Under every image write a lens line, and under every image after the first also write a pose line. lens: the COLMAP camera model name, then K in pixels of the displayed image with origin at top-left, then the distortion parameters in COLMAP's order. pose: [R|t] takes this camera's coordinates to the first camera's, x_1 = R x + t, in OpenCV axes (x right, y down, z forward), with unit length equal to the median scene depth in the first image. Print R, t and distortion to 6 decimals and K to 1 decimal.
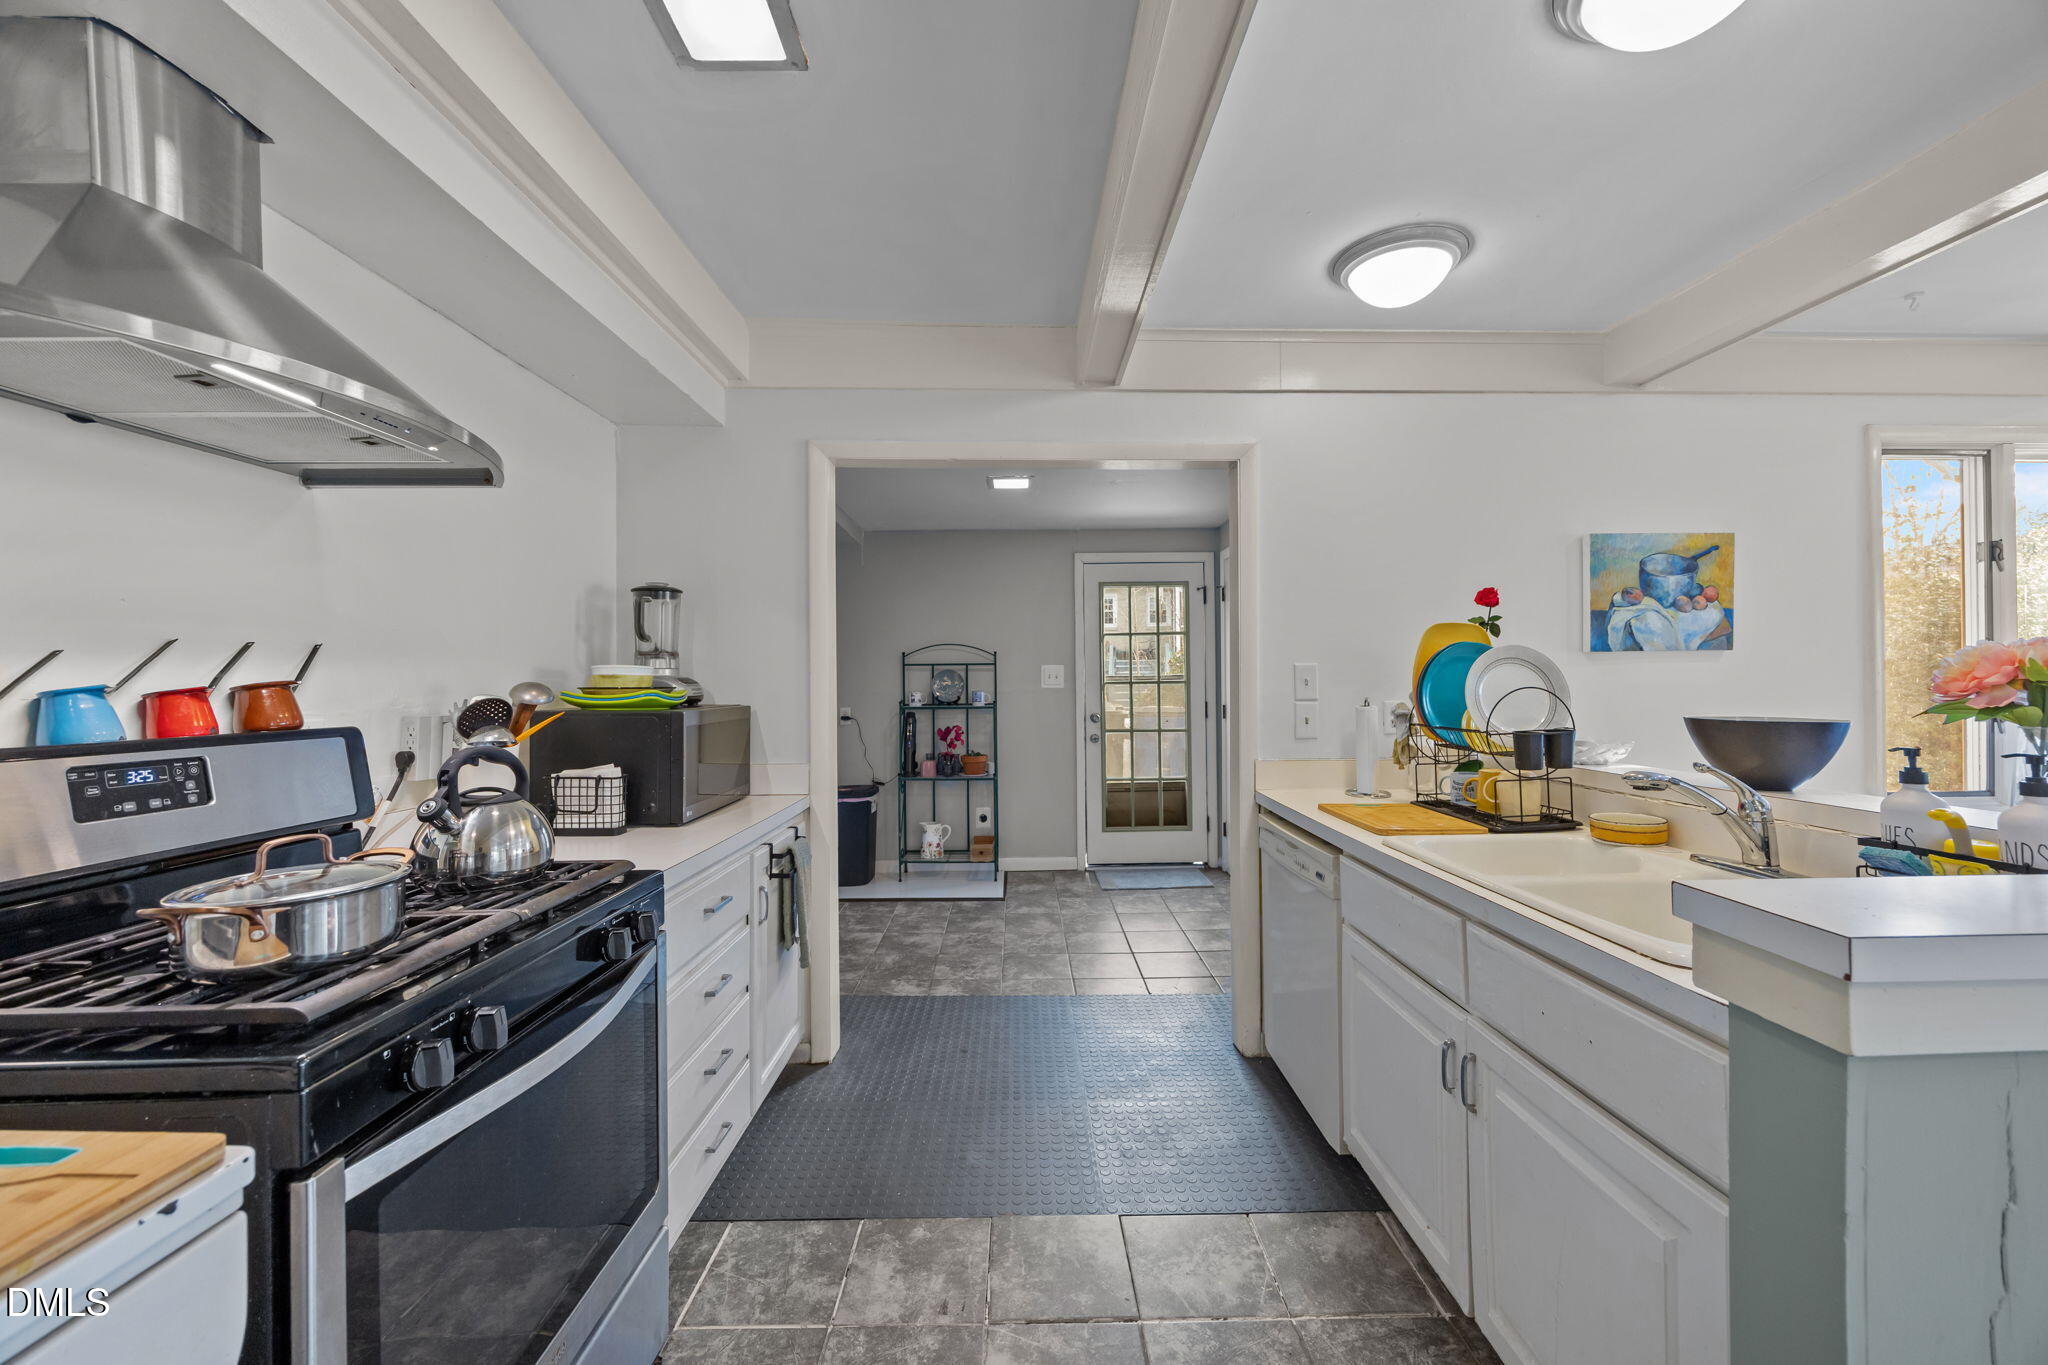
lens RADIAL K [[783.1, 0, 1036.1], [0, 783.1, 687.0], [0, 0, 1]] dist [-0.002145, 0.000016]
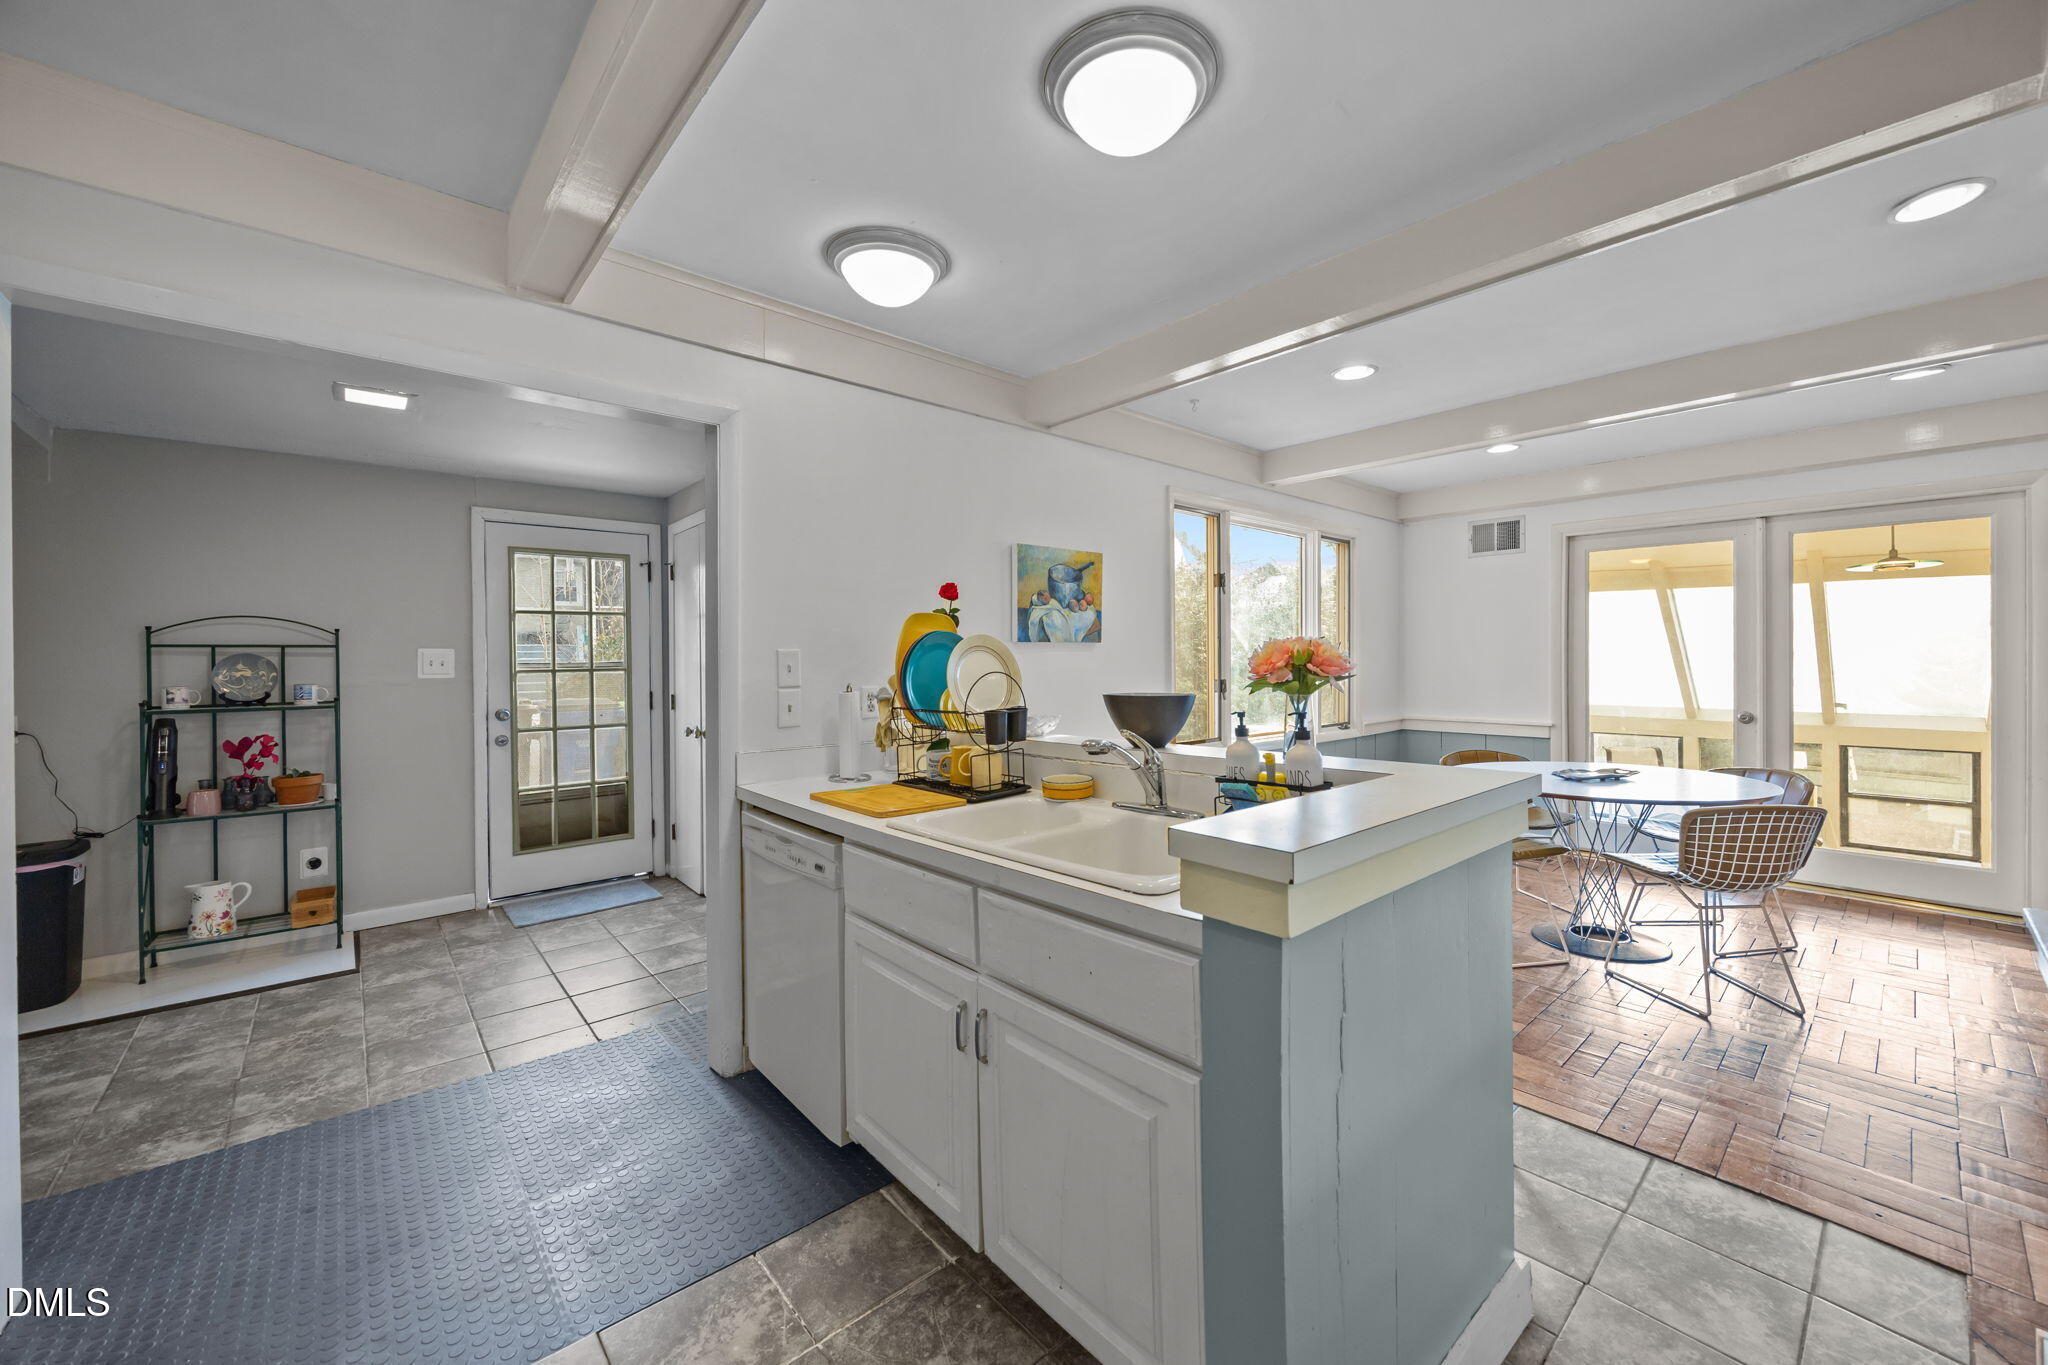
lens RADIAL K [[783.1, 0, 1020.8], [0, 783.1, 669.2], [0, 0, 1]] dist [-0.002145, 0.000016]
pose [[0.763880, -0.006123, 0.645329, -0.063994], [0.010052, 0.999947, -0.002411, -0.000391], [-0.645280, 0.008328, 0.763901, 0.083784]]
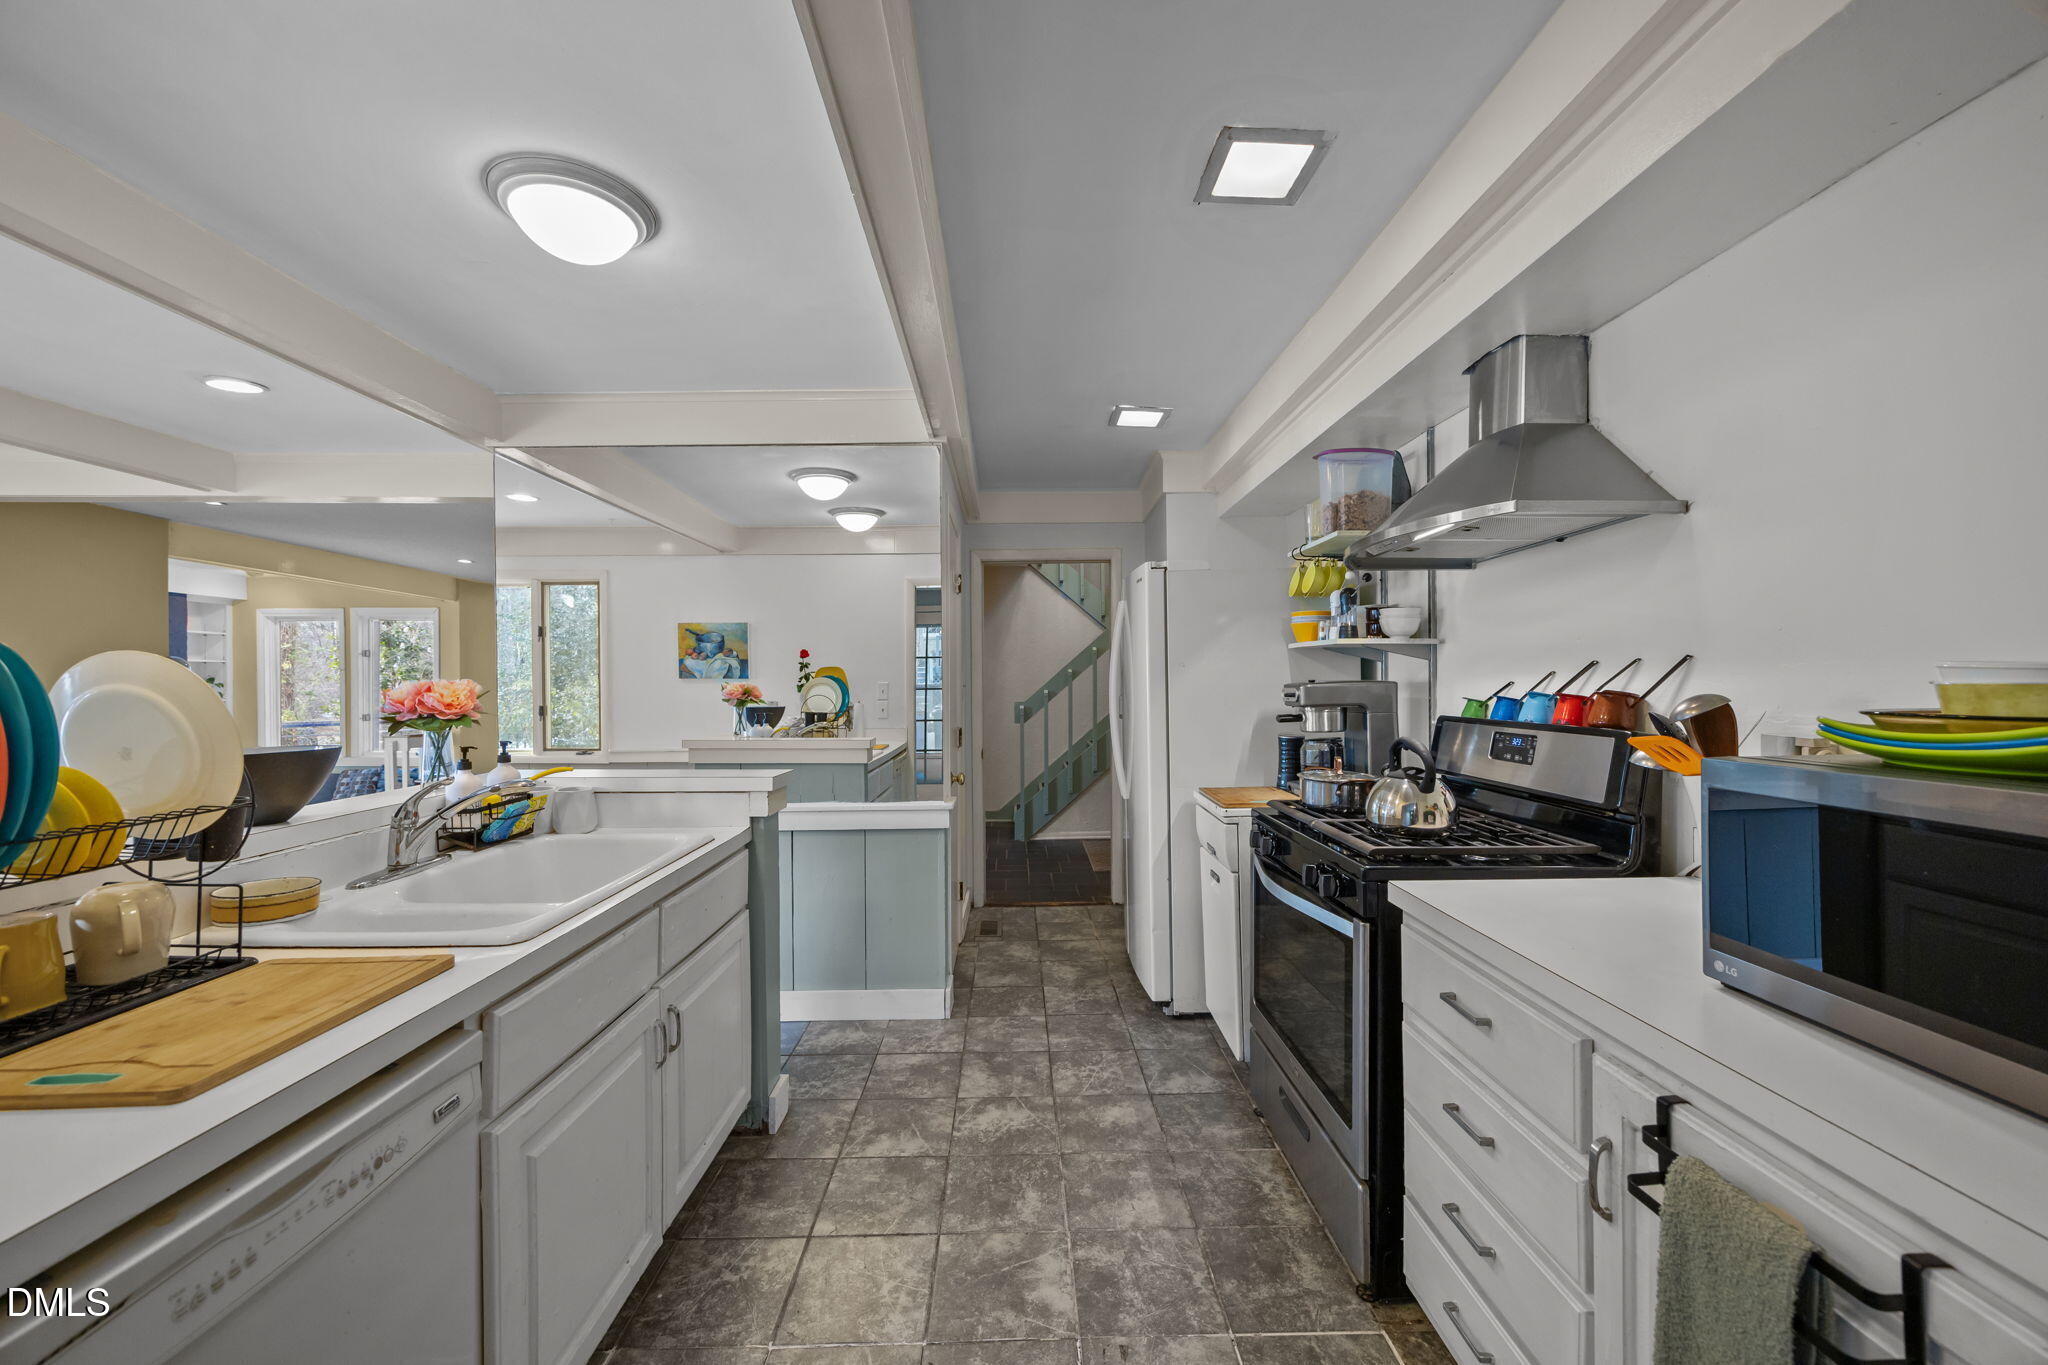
lens RADIAL K [[783.1, 0, 1029.2], [0, 783.1, 681.9], [0, 0, 1]] dist [-0.002145, 0.000016]
pose [[-0.999926, 0.012133, 0.000155, -0.008006], [0.012134, 0.999825, 0.014208, -0.032472], [0.000018, 0.014209, -0.999899, 1.429480]]
